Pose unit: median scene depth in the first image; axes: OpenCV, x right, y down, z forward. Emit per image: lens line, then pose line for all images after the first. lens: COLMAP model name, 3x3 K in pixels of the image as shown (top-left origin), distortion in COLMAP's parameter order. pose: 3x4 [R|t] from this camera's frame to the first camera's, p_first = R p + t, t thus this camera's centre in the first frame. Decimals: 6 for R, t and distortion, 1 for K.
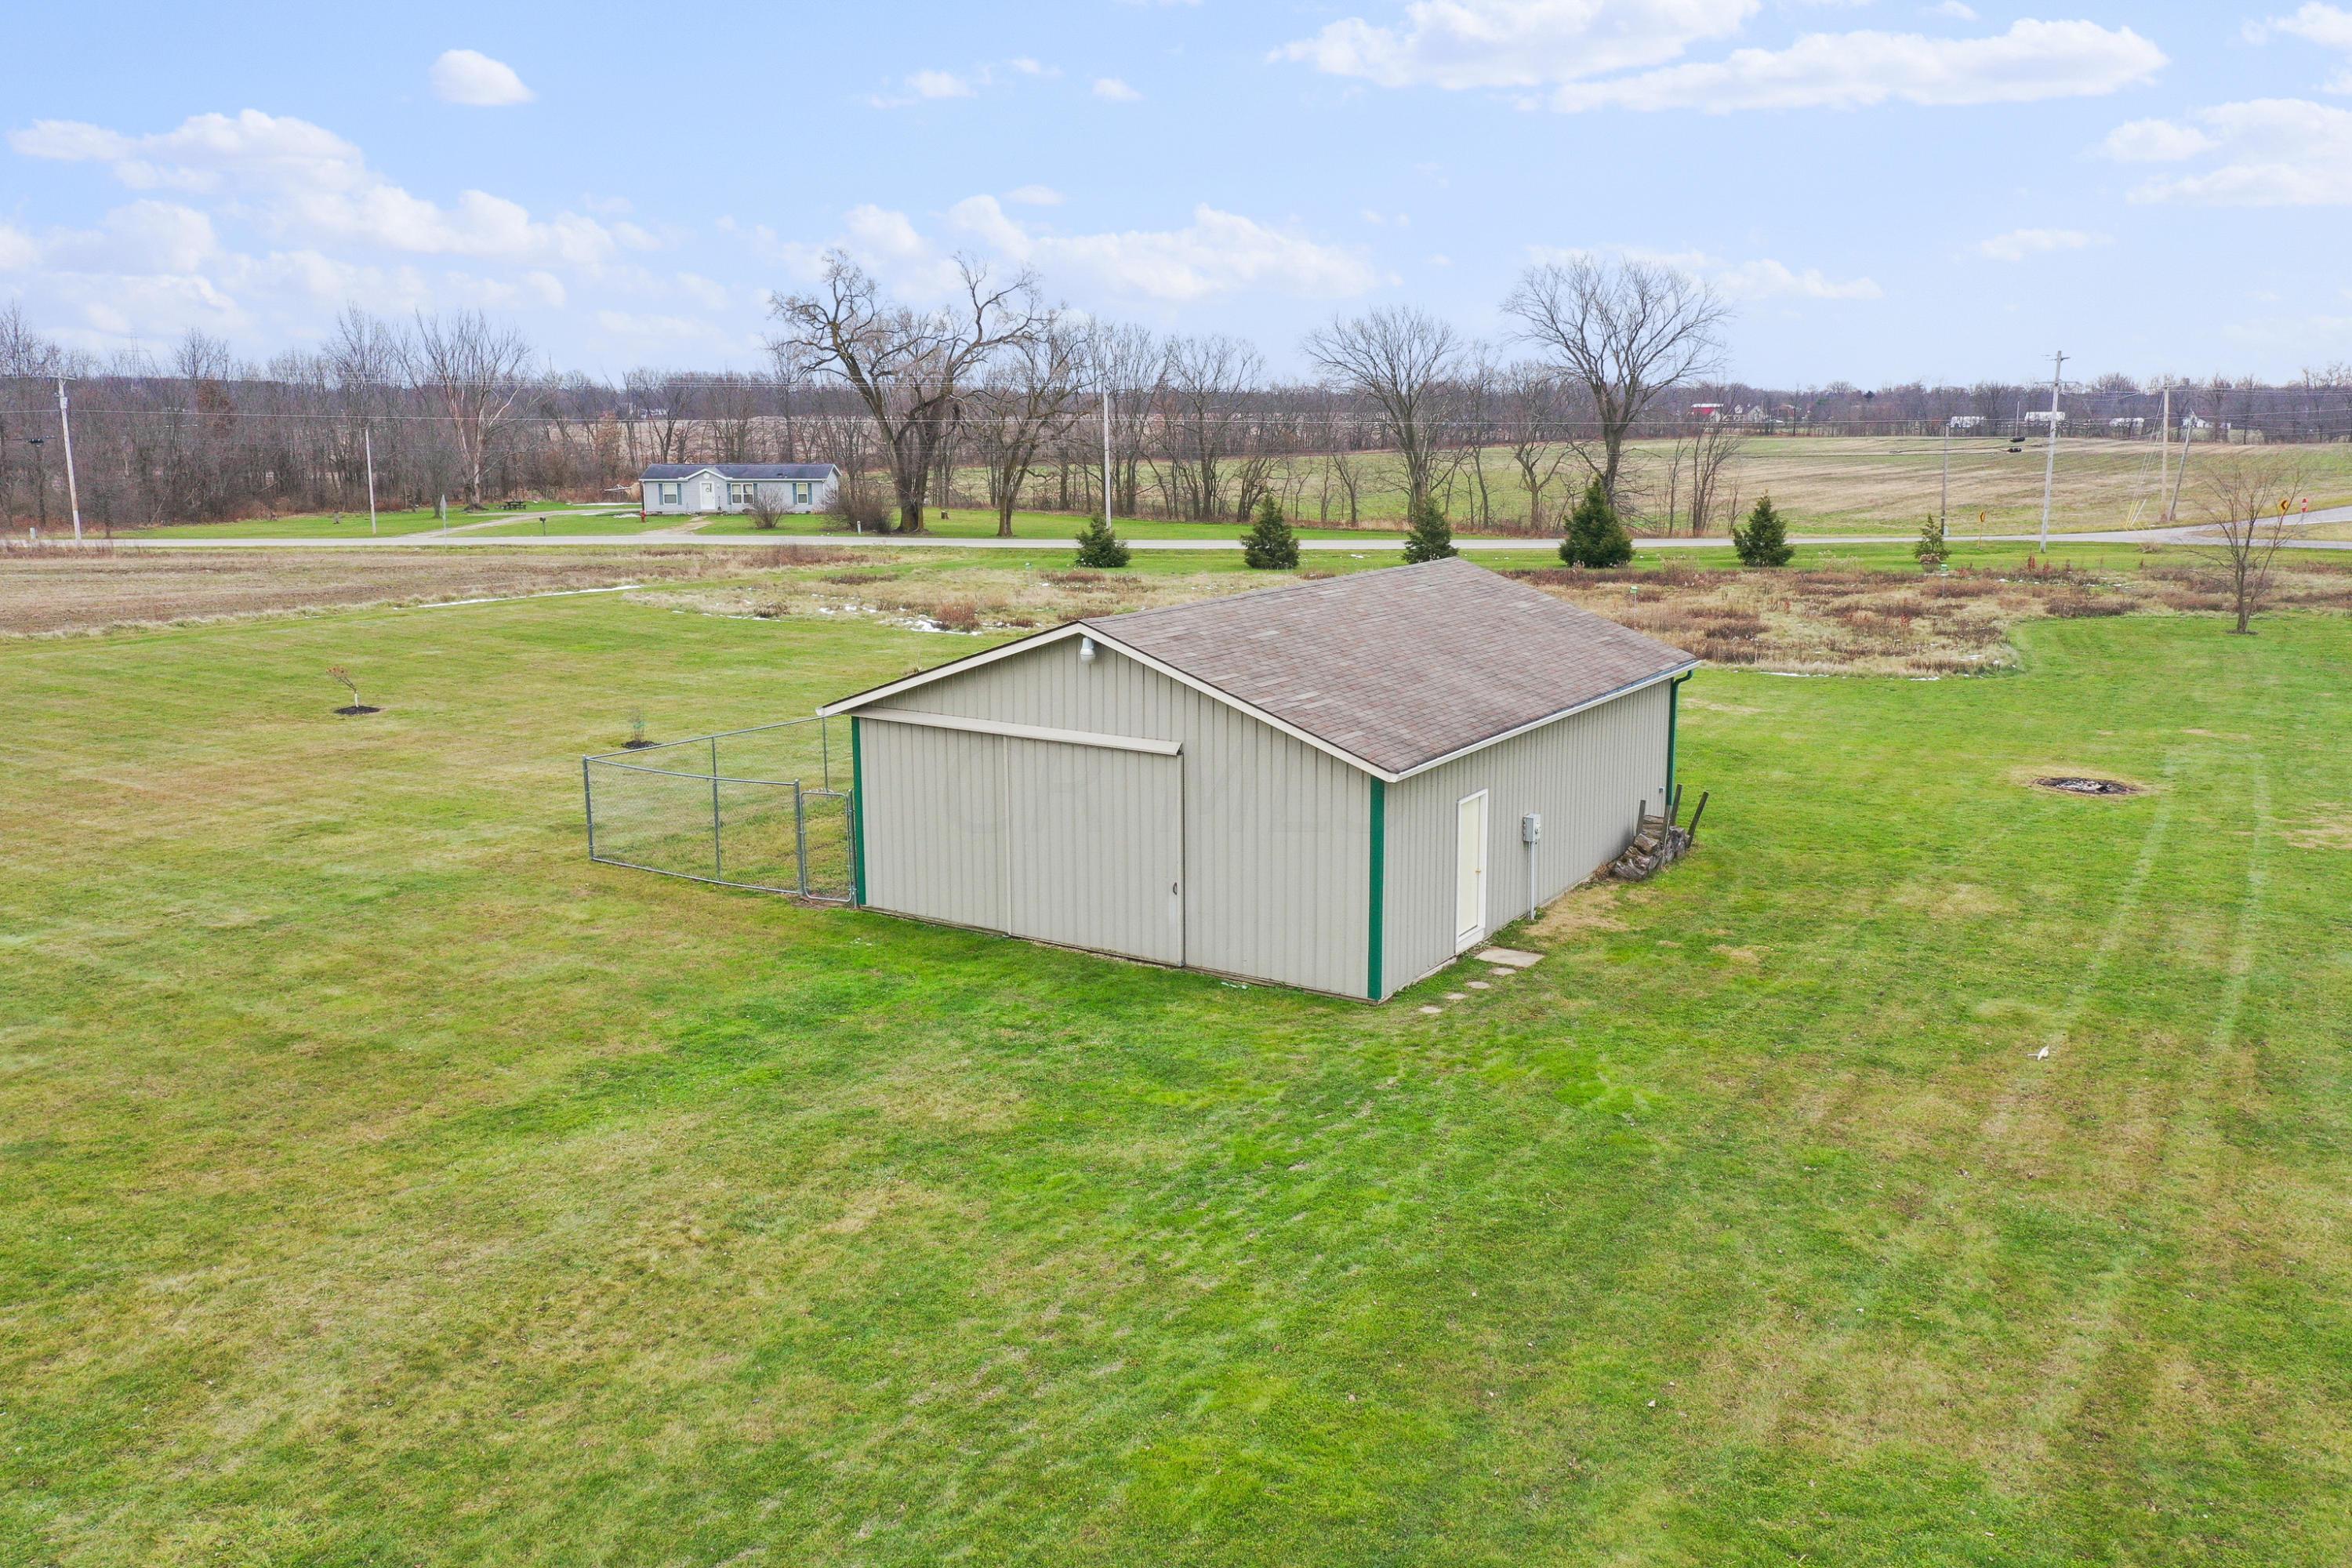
lens RADIAL K [[1861.6, 0, 1176.0], [0, 1861.6, 784.0], [0, 0, 1]] dist [-0.005392, -0.000578]
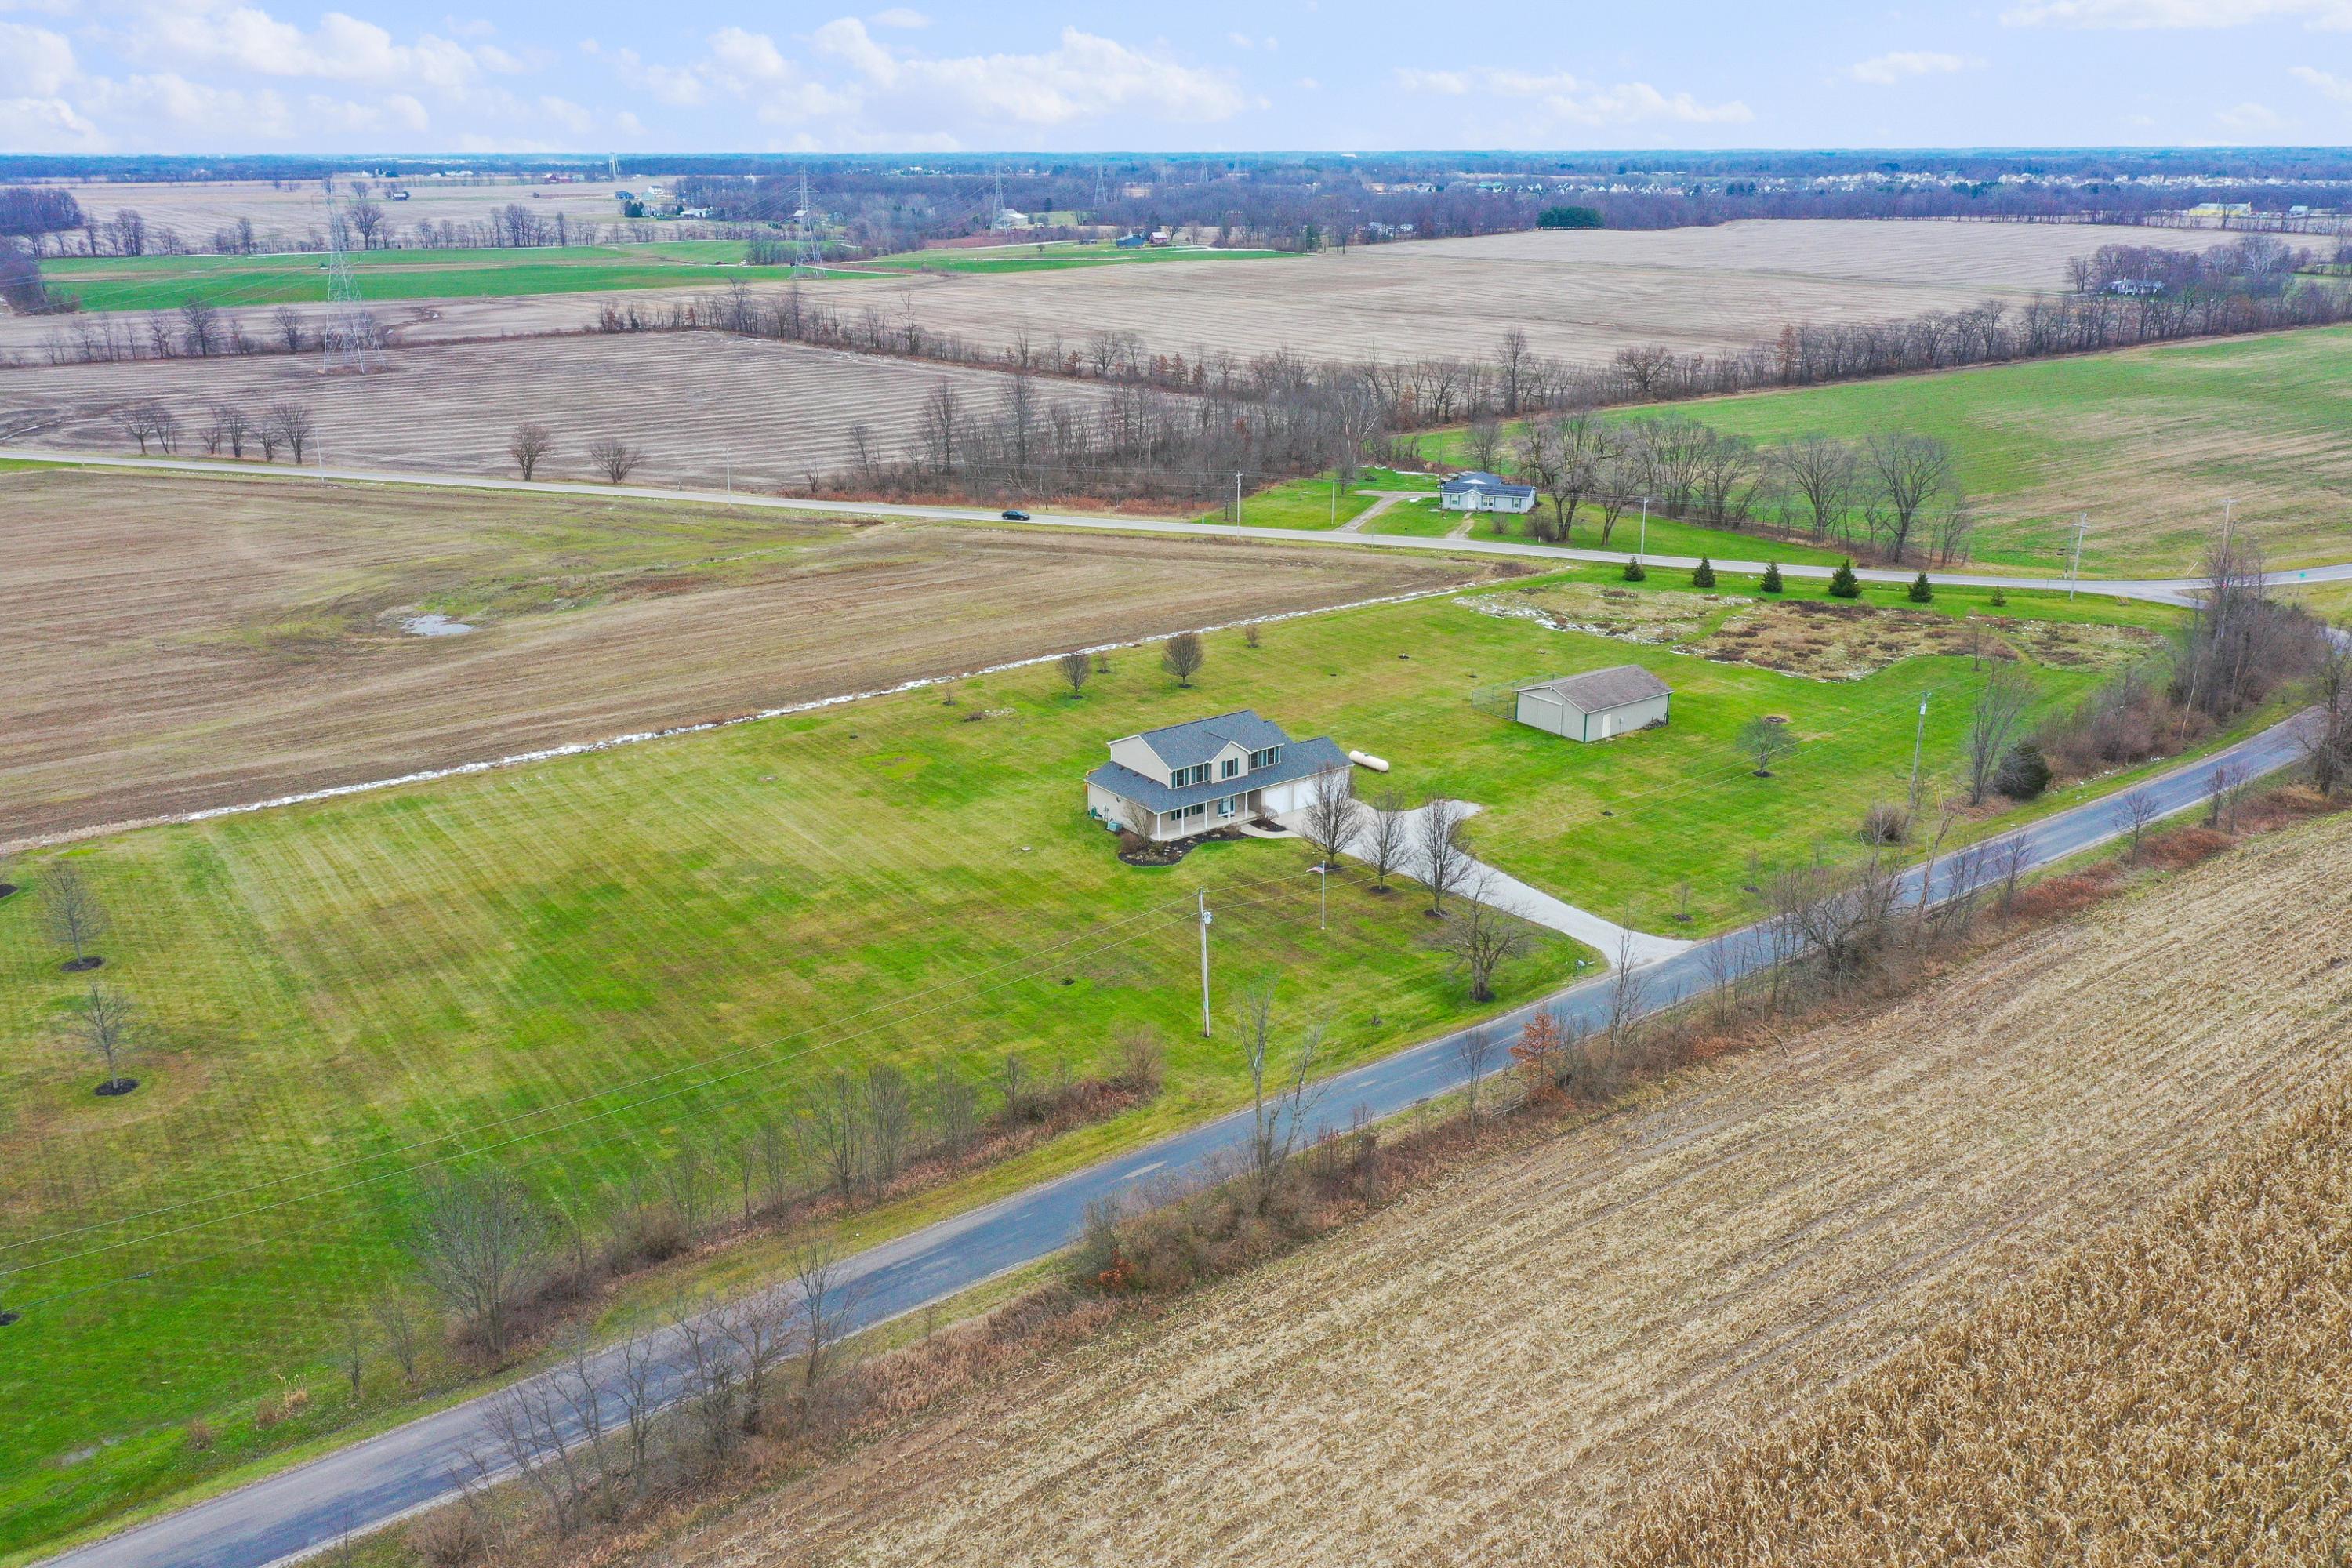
lens RADIAL K [[1881.1, 0, 1176.0], [0, 1881.1, 784.0], [0, 0, 1]] dist [-0.004772, -0.002281]
pose [[0.931788, 0.113950, -0.344654, 0.884182], [-0.068934, 0.987721, 0.140196, -0.486002], [0.356398, -0.106875, 0.928202, -4.843959]]
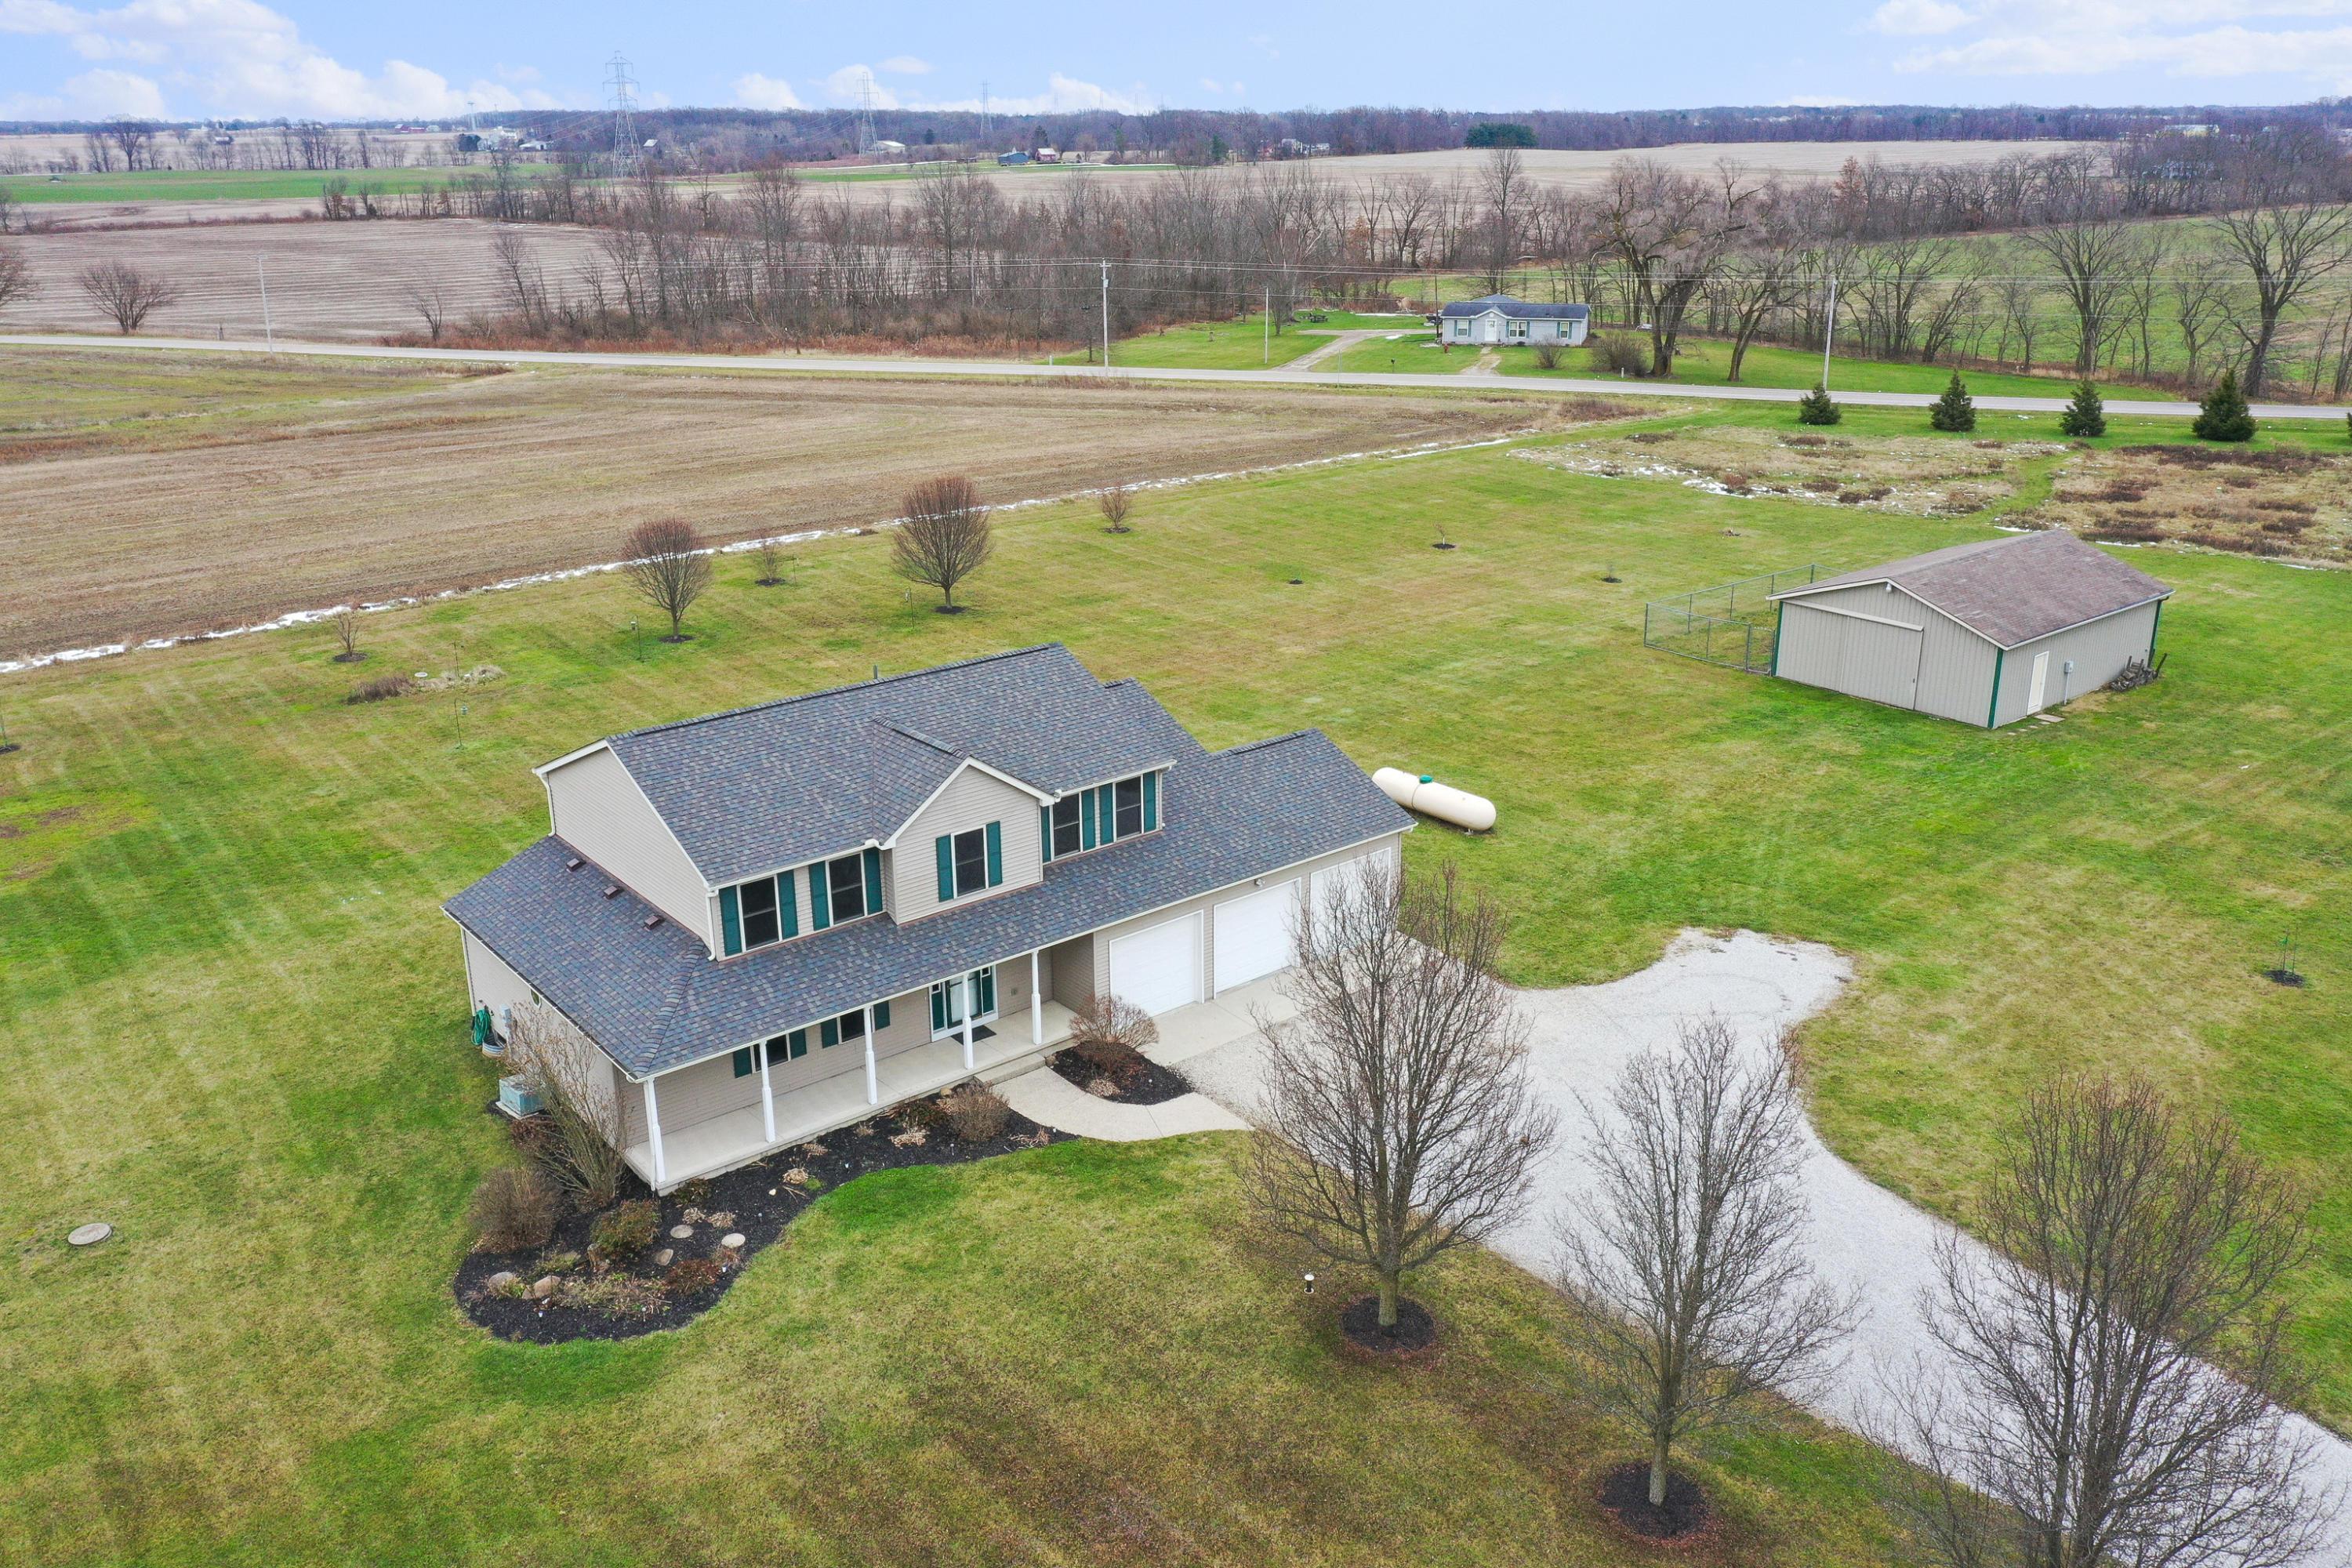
lens RADIAL K [[1881.1, 0, 1176.0], [0, 1881.1, 784.0], [0, 0, 1]] dist [-0.004772, -0.002281]
pose [[0.948292, 0.099368, -0.301444, -0.139024], [-0.055931, 0.987184, 0.149465, -0.110359], [0.312433, -0.124876, 0.941696, -1.475021]]
